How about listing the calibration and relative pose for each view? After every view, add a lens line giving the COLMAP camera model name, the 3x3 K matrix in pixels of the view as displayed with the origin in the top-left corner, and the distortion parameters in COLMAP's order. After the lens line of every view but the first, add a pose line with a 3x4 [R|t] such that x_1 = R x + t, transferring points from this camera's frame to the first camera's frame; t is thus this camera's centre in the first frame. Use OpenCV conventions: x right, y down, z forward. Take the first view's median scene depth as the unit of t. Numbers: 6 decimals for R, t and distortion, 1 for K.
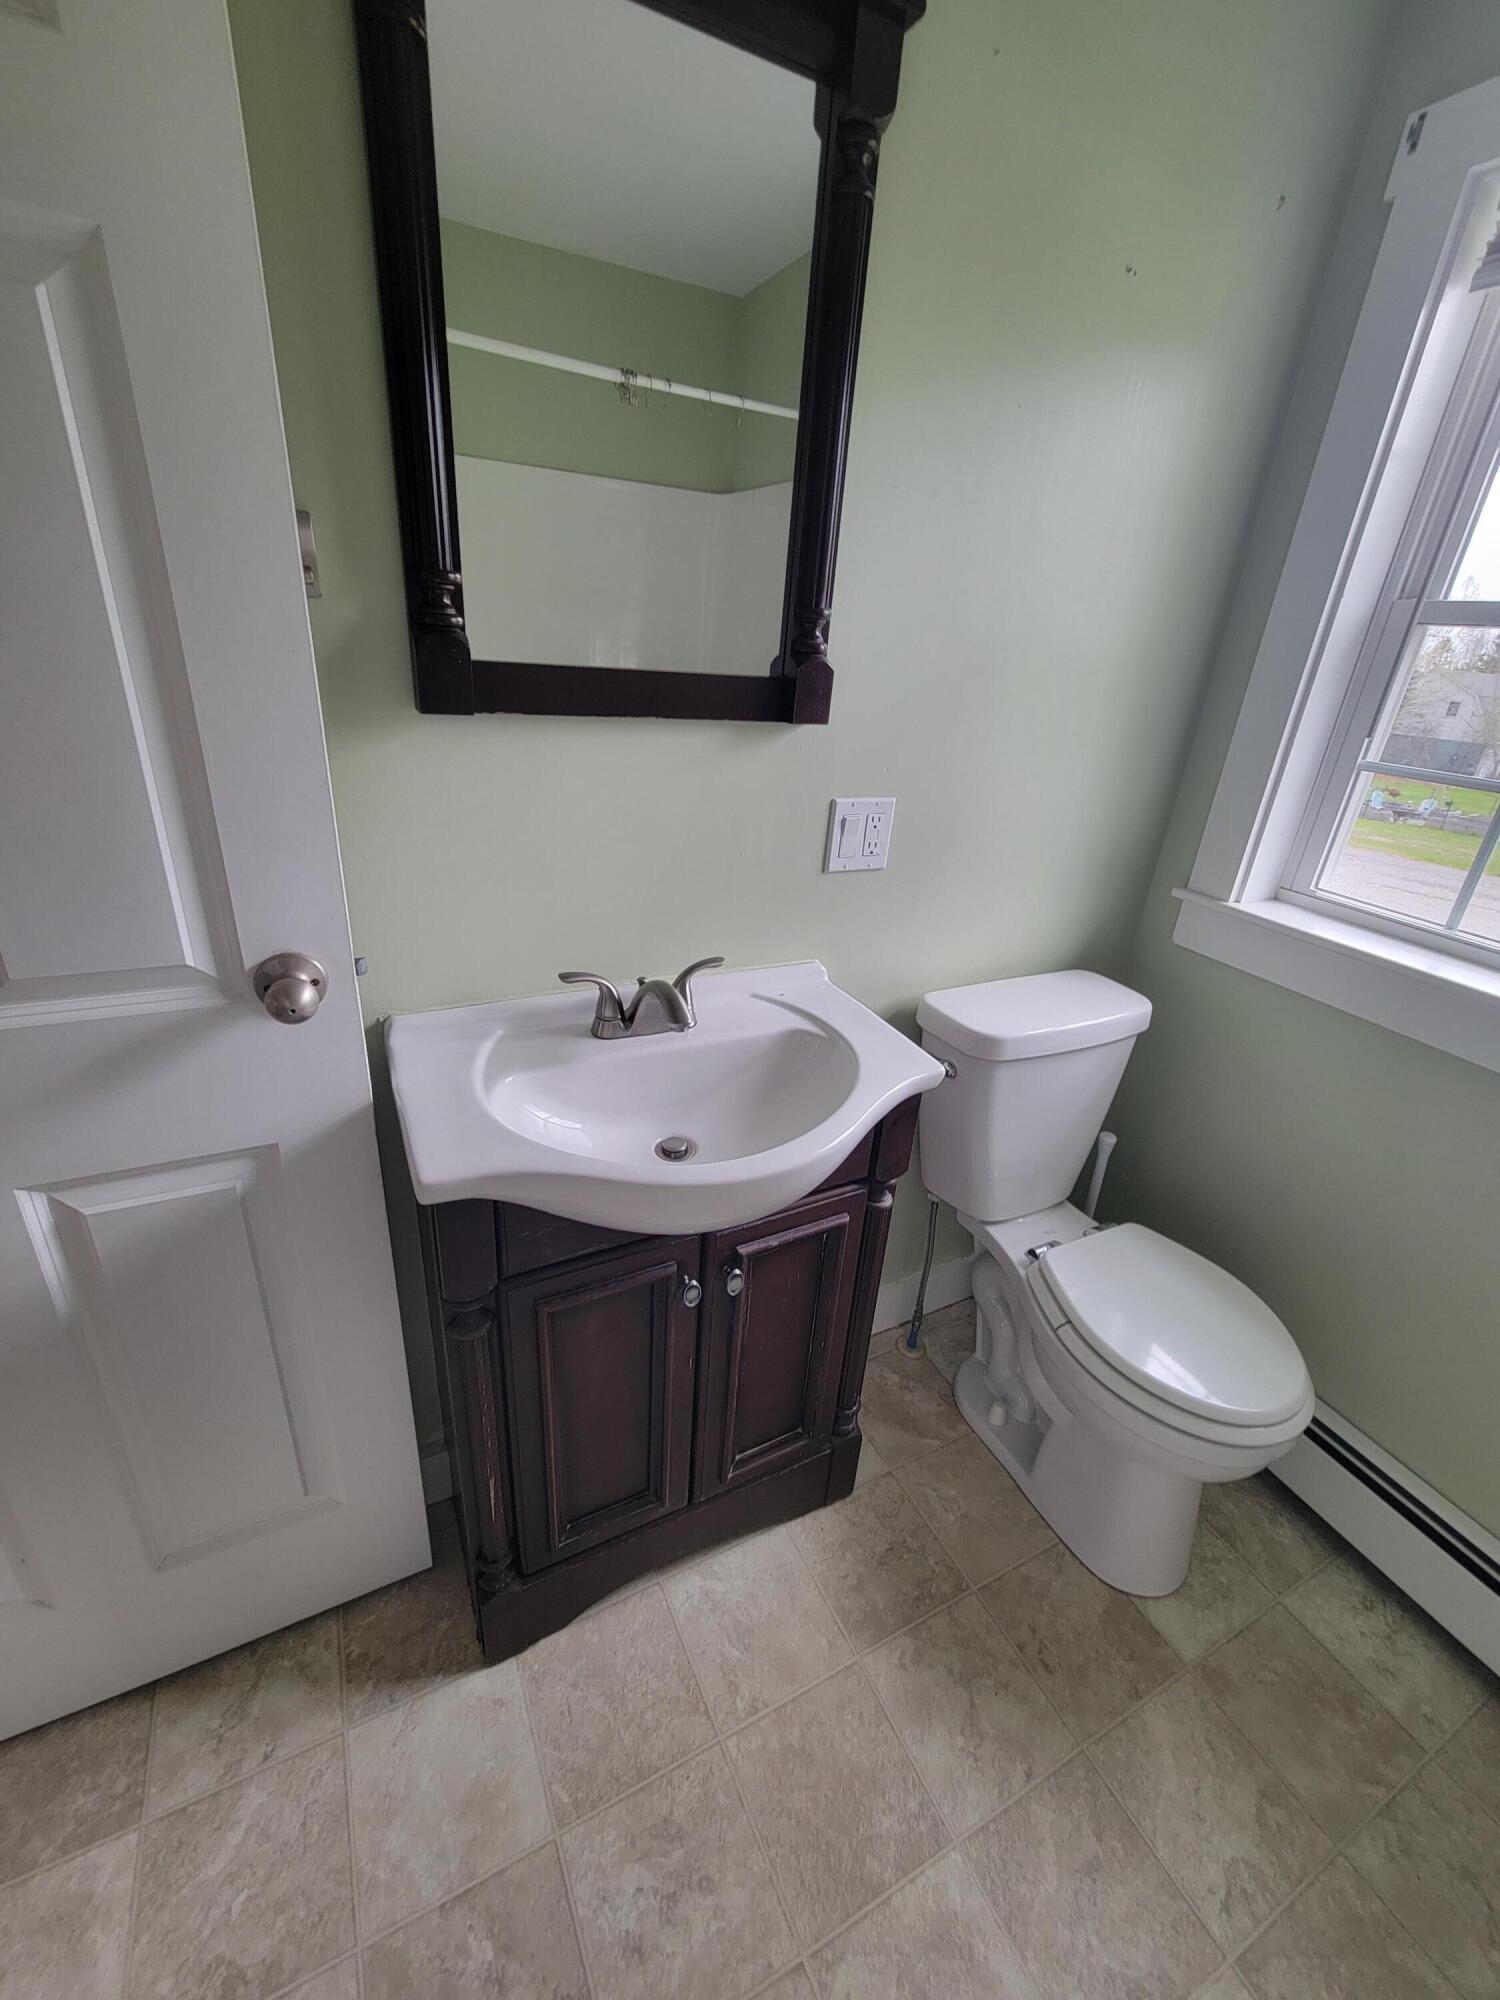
lens RADIAL K [[816.7, 0, 762.5], [0, 816.7, 1000.8], [0, 0, 1]] dist [-0.001518, -0.000354]
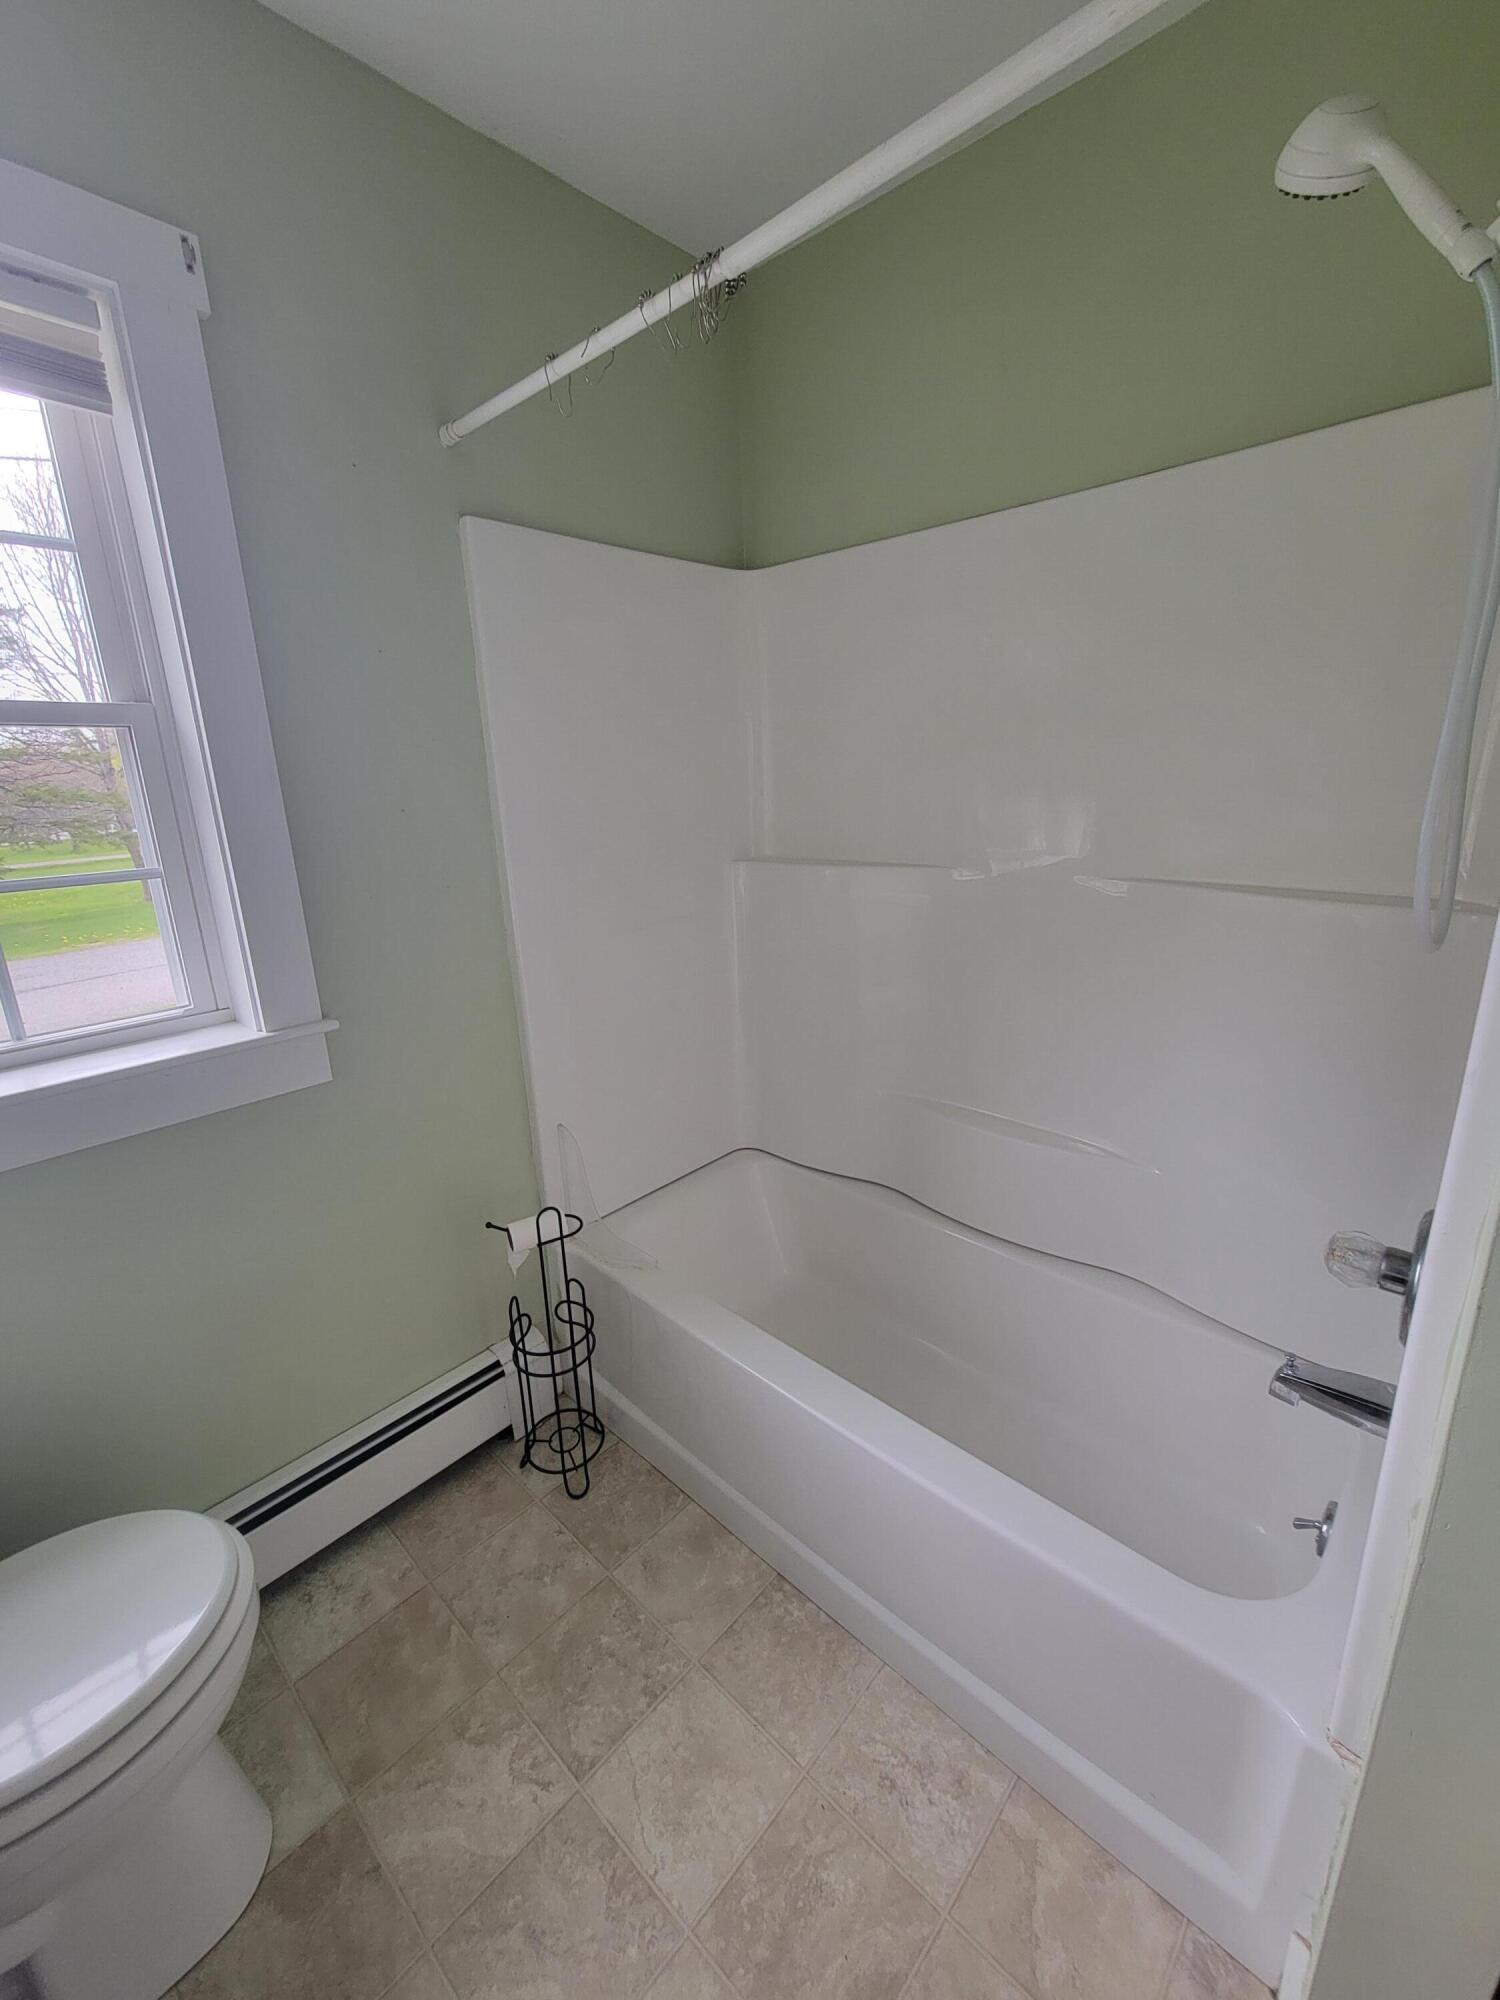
lens RADIAL K [[816.7, 0, 758.3], [0, 816.7, 986.5], [0, 0, 1]] dist [-0.001518, -0.000354]
pose [[-0.330374, -0.312759, 0.890525, -0.178712], [0.397761, 0.809493, 0.431864, -0.156824], [-0.855944, 0.496893, -0.143032, 0.303611]]
